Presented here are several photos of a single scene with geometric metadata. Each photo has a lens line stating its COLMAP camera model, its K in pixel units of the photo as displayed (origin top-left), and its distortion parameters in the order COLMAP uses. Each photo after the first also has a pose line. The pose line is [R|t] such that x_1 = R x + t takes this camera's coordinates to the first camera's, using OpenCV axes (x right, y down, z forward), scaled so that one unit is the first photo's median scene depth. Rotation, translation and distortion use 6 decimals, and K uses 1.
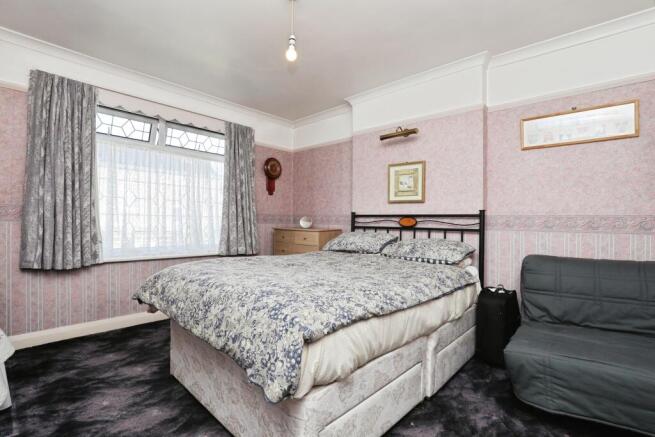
lens RADIAL K [[316.0, 0, 329.2], [0, 316.0, 221.2], [0, 0, 1]] dist [-0.001336, 0.000033]
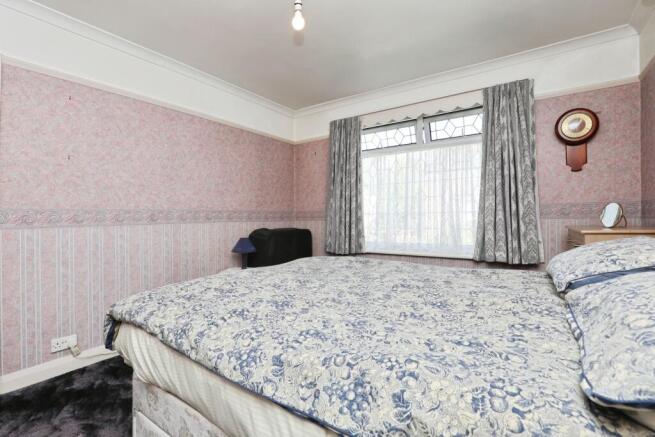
lens RADIAL K [[316.0, 0, 329.2], [0, 316.0, 221.2], [0, 0, 1]] dist [-0.001336, 0.000033]
pose [[0.152464, -0.004948, -0.988297, 0.415863], [0.022074, 0.999755, -0.001600, 0.003714], [0.988062, -0.021572, 0.152536, 0.540810]]
